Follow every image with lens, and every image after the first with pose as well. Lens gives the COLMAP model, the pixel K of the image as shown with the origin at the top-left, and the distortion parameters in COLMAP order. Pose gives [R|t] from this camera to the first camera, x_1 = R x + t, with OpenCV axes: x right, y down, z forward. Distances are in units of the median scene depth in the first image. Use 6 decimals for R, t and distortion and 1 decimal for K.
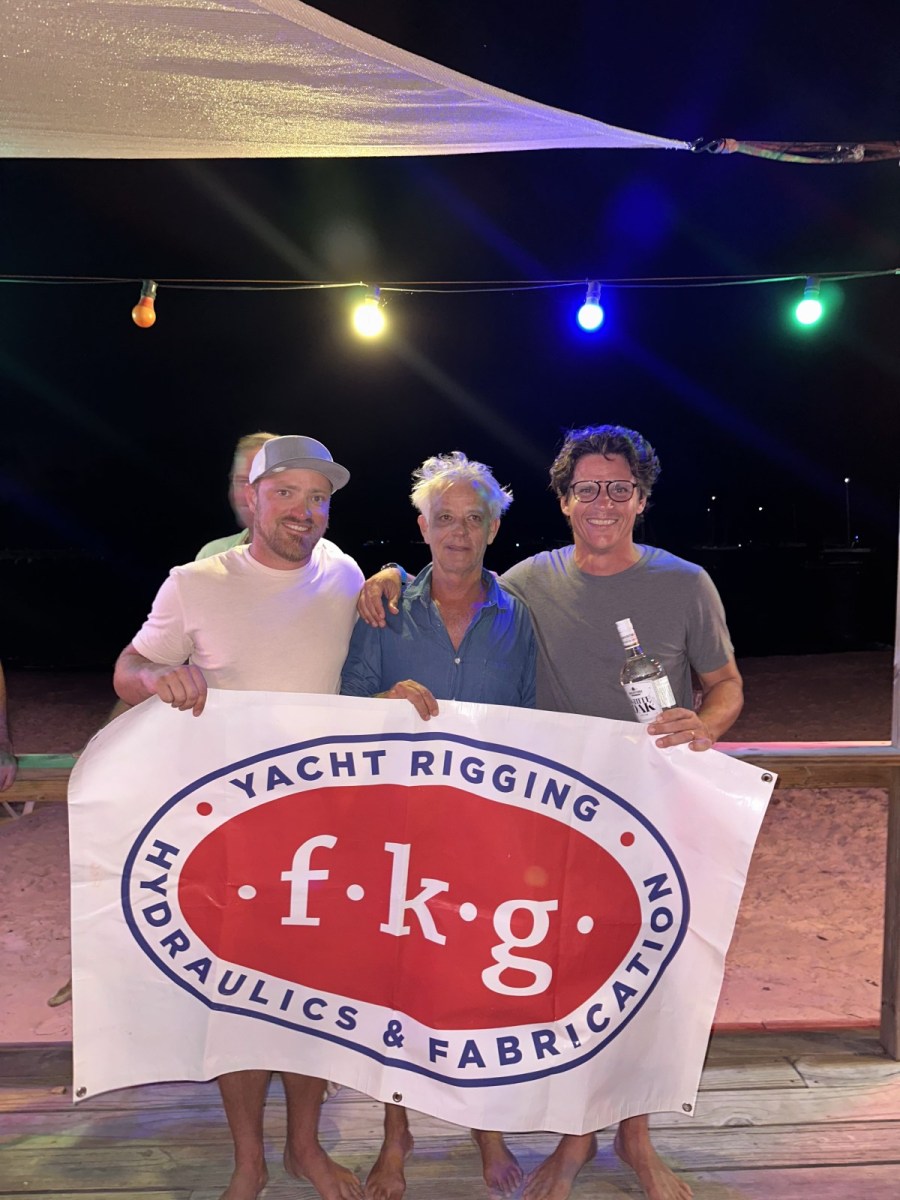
lens RADIAL K [[802.8, 0, 448.6], [0, 802.8, 594.0], [0, 0, 1]] dist [0.004482, -0.010046]
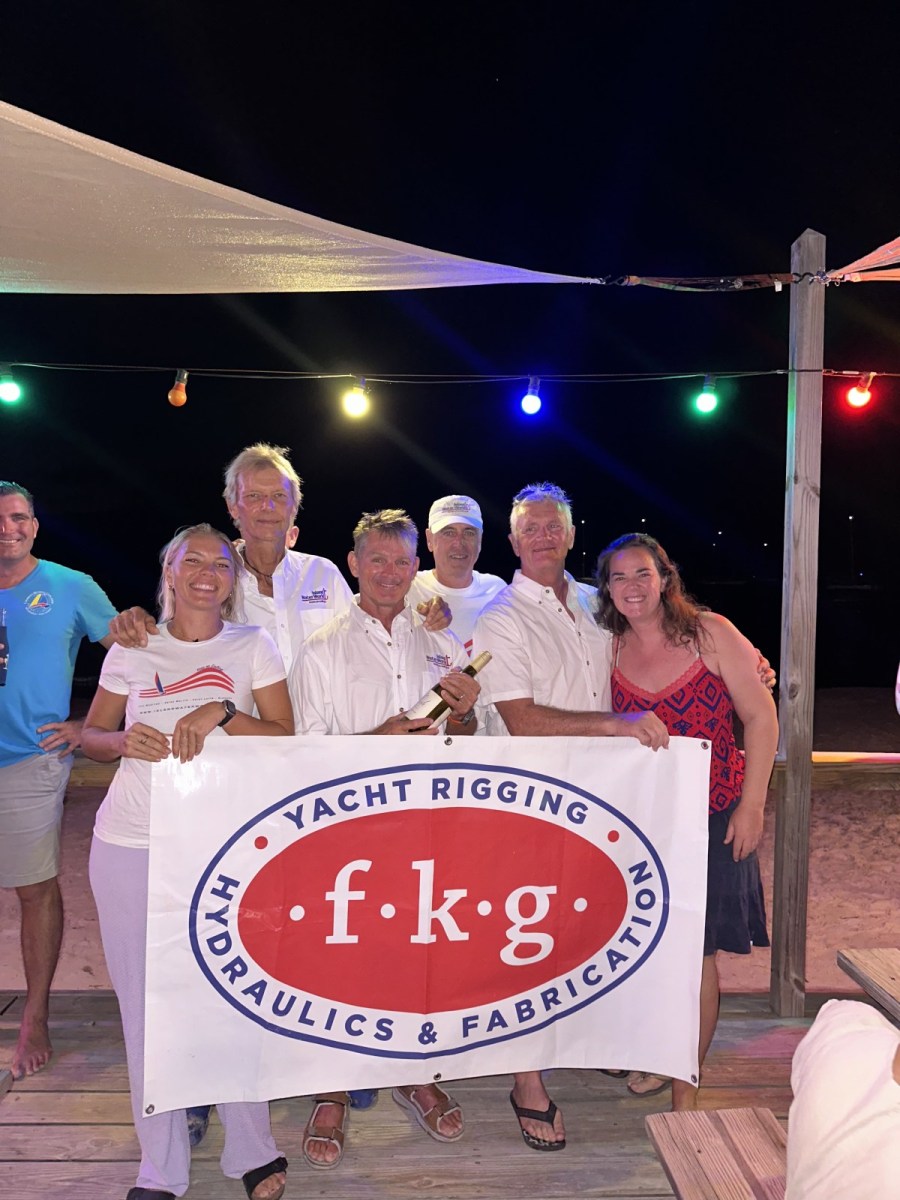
lens RADIAL K [[802.8, 0, 445.7], [0, 802.8, 601.7], [0, 0, 1]] dist [0.004482, -0.010046]
pose [[0.999781, 0.018012, -0.010622, 0.057073], [-0.018295, 0.999464, -0.027146, -0.000487], [0.010127, 0.027334, 0.999575, -0.230735]]
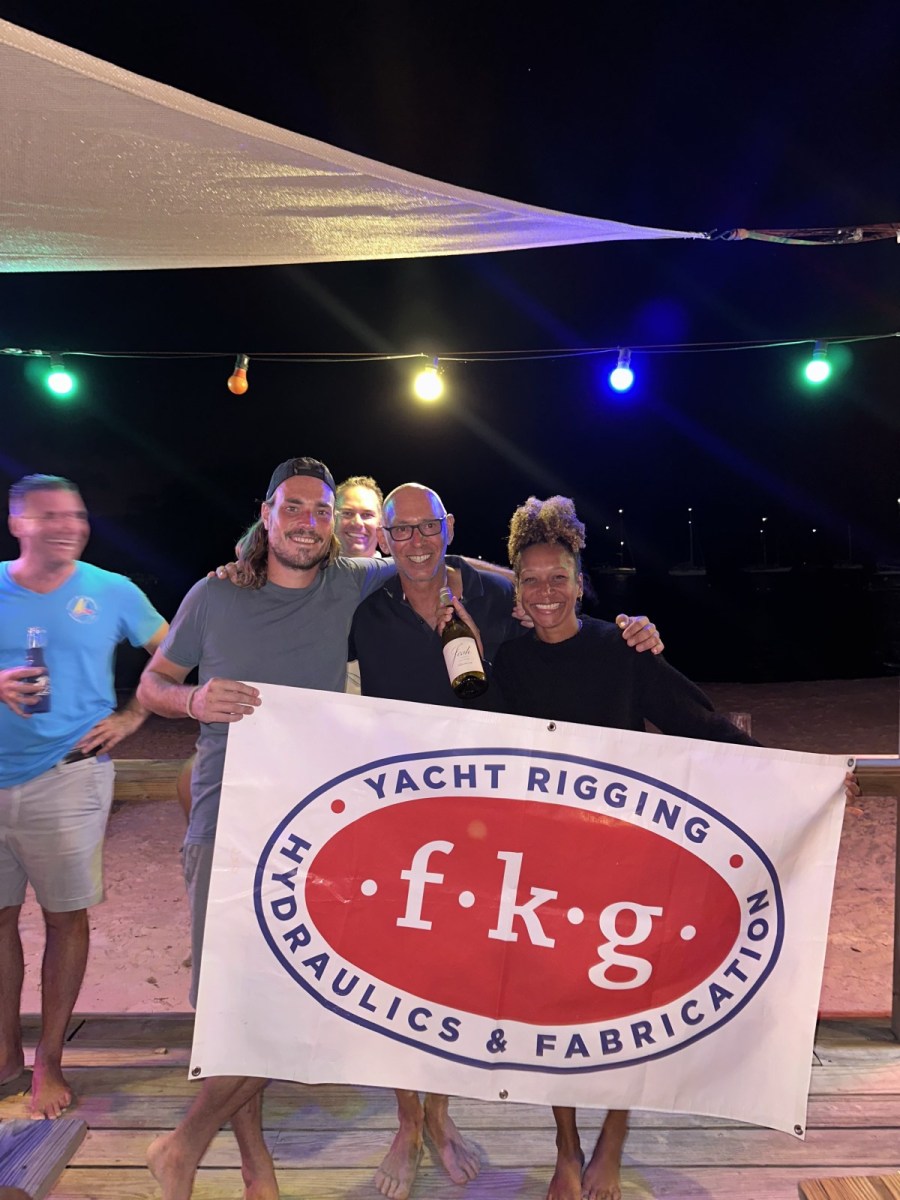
lens RADIAL K [[802.8, 0, 449.8], [0, 802.8, 607.4], [0, 0, 1]] dist [0.004482, -0.010046]
pose [[0.998523, -0.001691, -0.054312, -0.005810], [0.001056, 0.999931, -0.011735, -0.007463], [0.054328, 0.011660, 0.998455, -0.140701]]
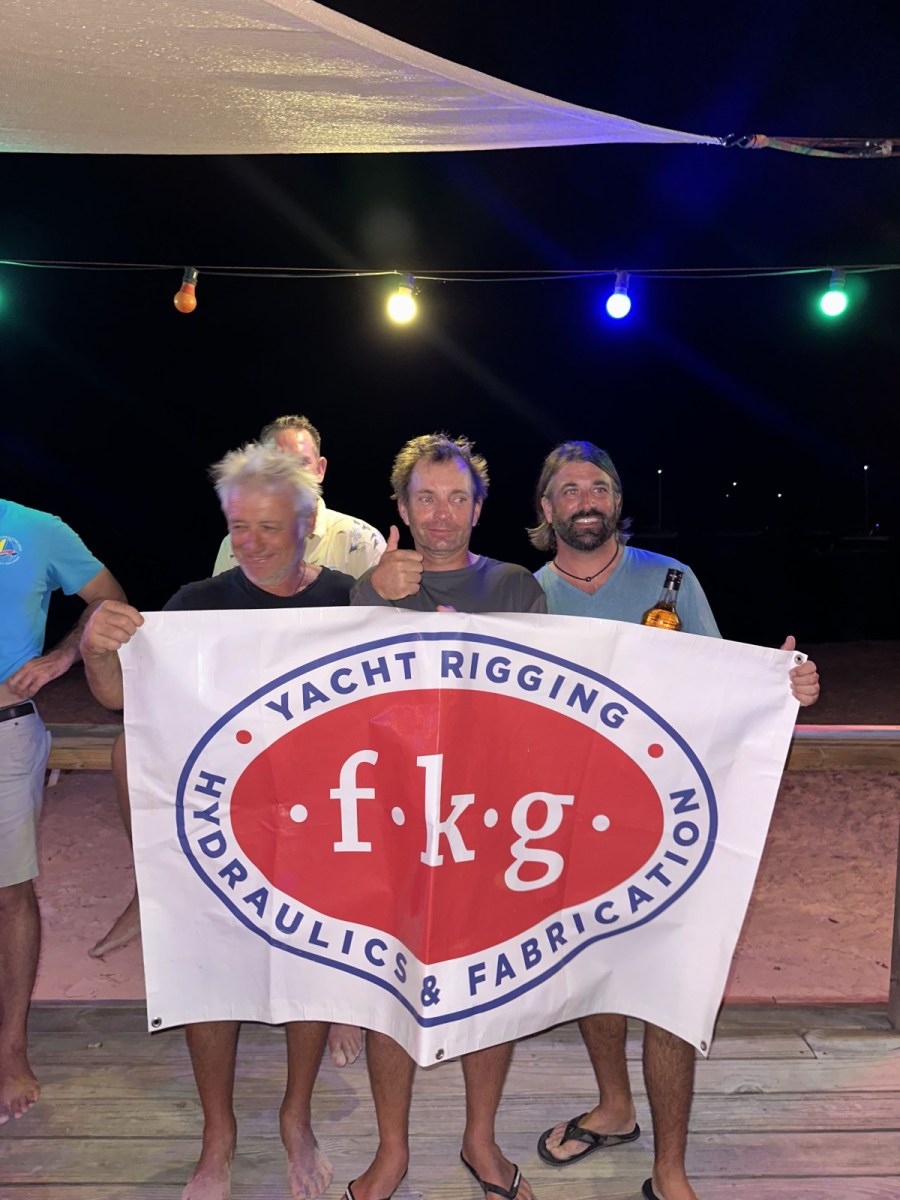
lens RADIAL K [[802.8, 0, 450.8], [0, 802.8, 589.1], [0, 0, 1]] dist [0.004482, -0.010046]
pose [[0.999767, 0.014488, -0.015984, -0.015045], [-0.014239, 0.999778, 0.015543, 0.001136], [0.016206, -0.015311, 0.999751, -0.030186]]
